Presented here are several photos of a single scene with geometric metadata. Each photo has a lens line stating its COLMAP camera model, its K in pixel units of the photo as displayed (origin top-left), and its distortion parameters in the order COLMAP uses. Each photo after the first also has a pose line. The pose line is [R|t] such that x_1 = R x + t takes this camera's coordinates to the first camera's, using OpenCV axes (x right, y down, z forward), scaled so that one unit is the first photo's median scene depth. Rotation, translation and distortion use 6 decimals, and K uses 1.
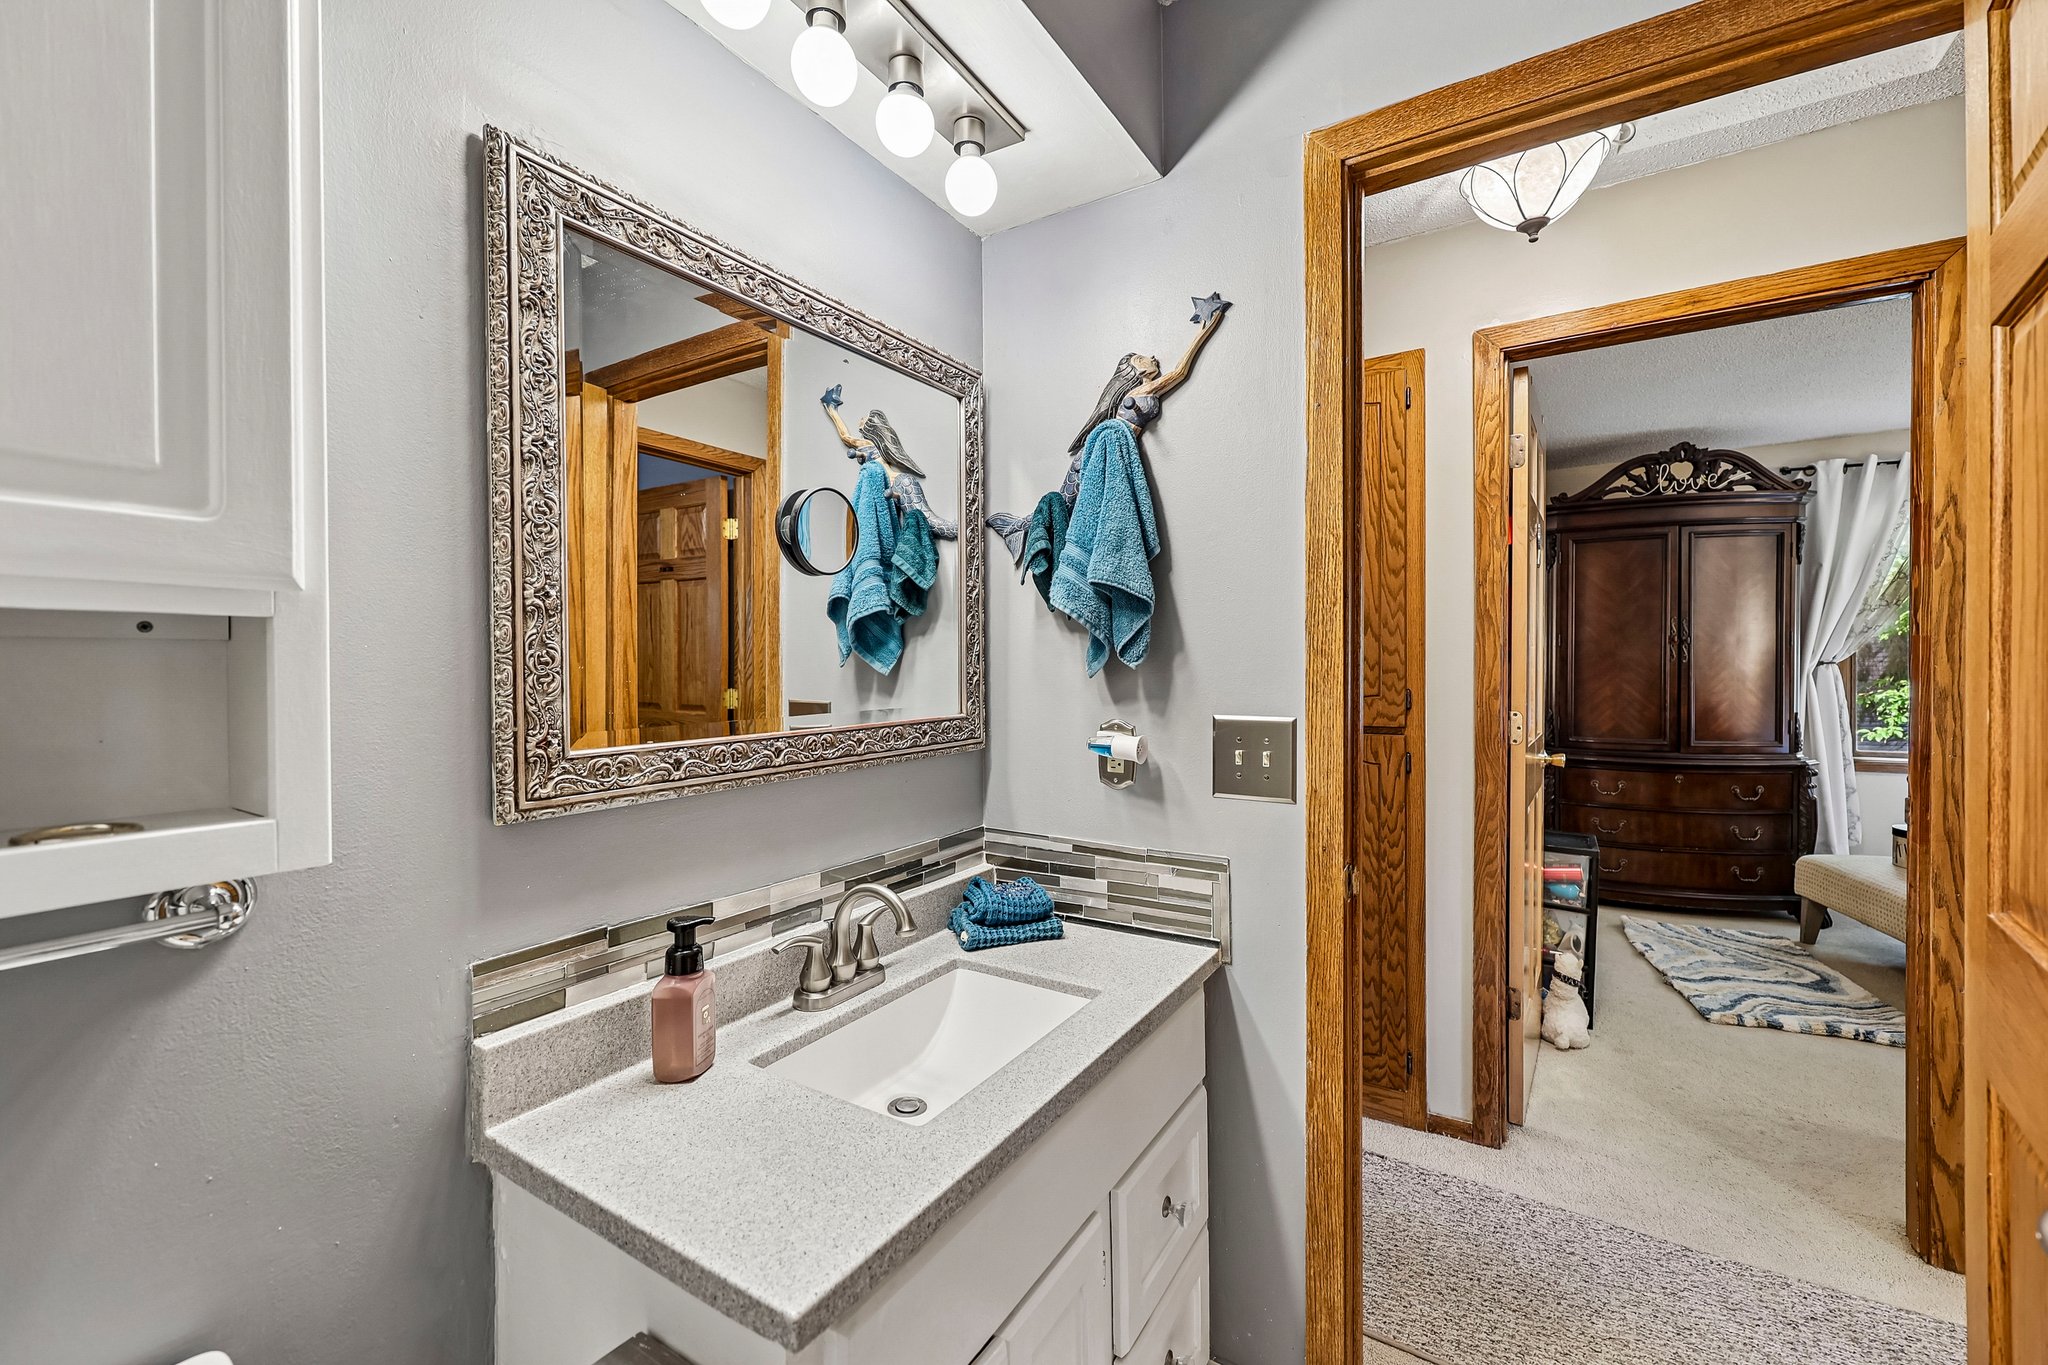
lens RADIAL K [[826.7, 0, 1021.1], [0, 826.7, 674.4], [0, 0, 1]] dist [0.000682, -0.000054]
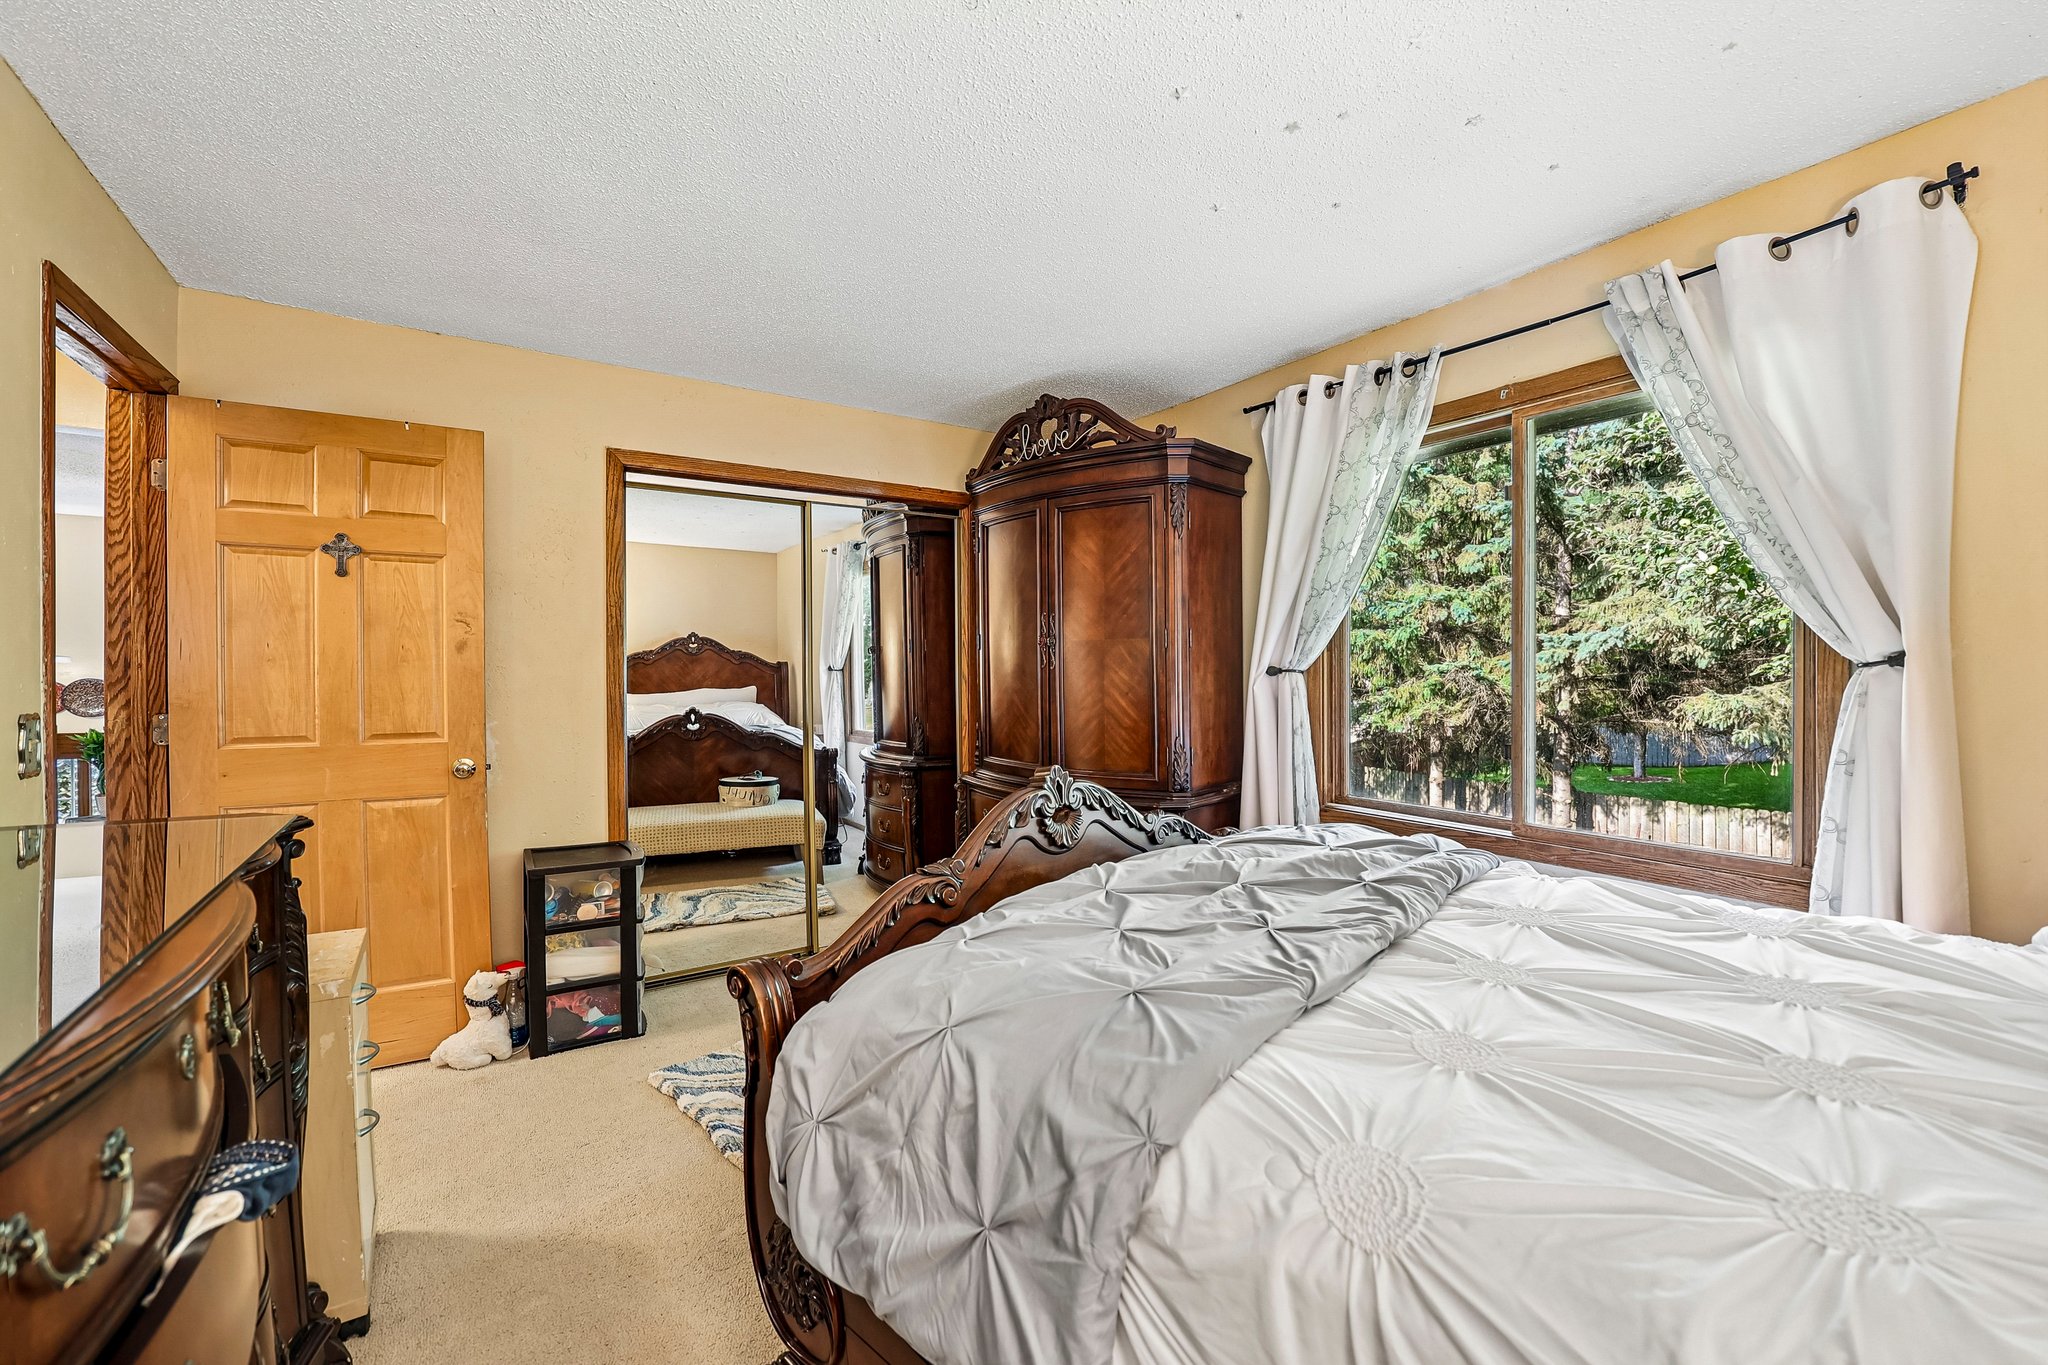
lens RADIAL K [[826.7, 0, 1021.1], [0, 826.7, 674.4], [0, 0, 1]] dist [0.000682, -0.000054]
pose [[0.909251, 0.003570, -0.416233, 1.106922], [0.000436, 0.999955, 0.009529, -0.018645], [0.416248, -0.008846, 0.909208, 0.260693]]
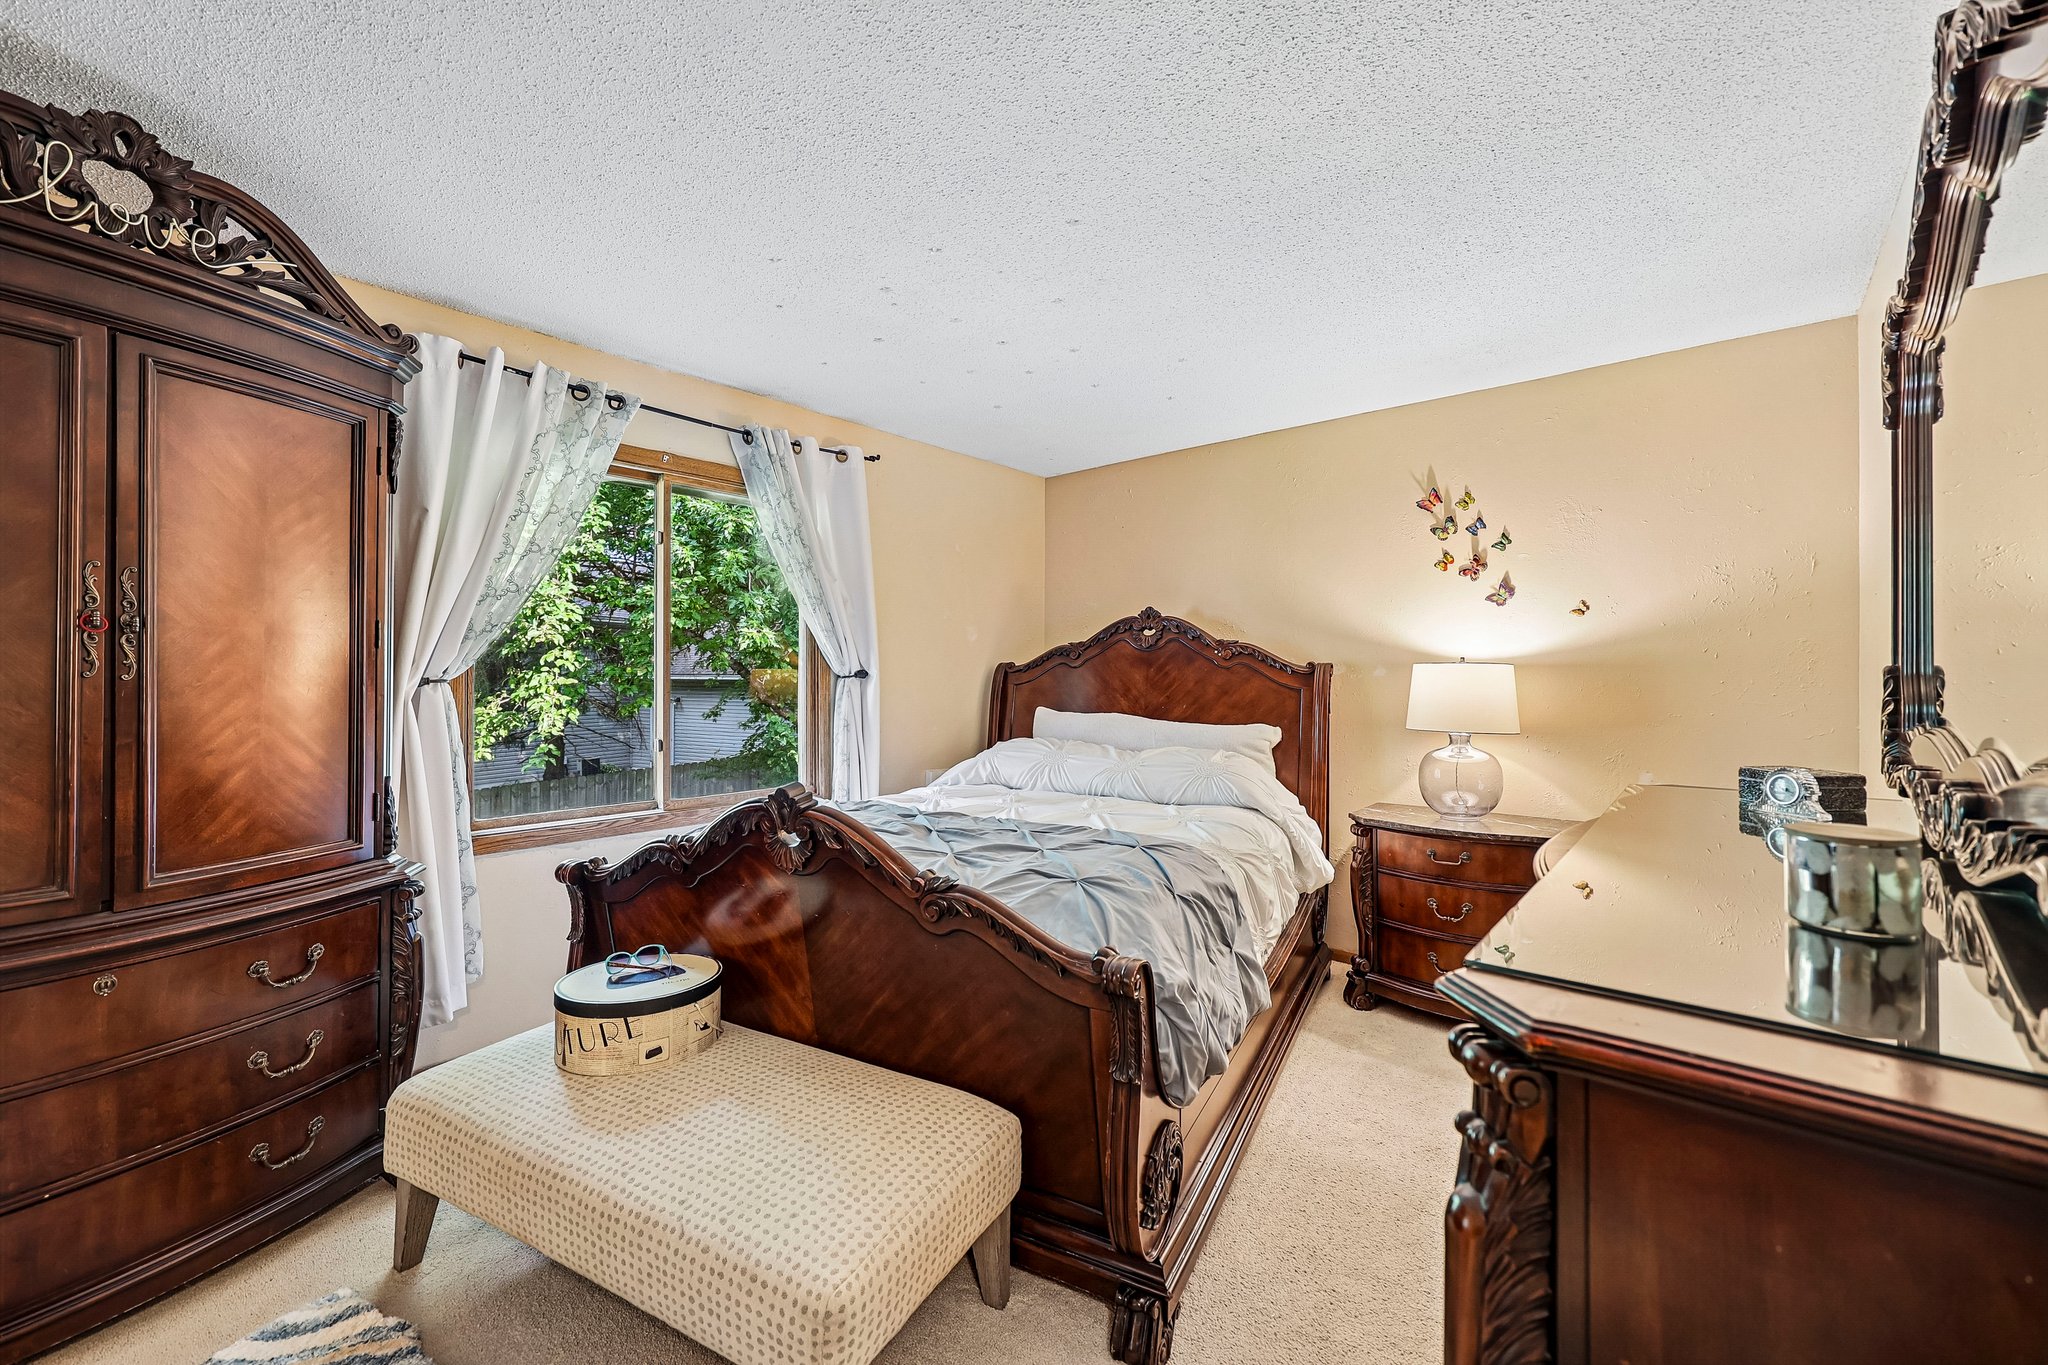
lens RADIAL K [[826.7, 0, 1021.1], [0, 826.7, 674.4], [0, 0, 1]] dist [0.000682, -0.000054]
pose [[0.160953, 0.008230, 0.986928, 0.483716], [0.007419, 0.999927, -0.009549, -0.010523], [-0.986934, 0.008859, 0.160880, 0.518074]]
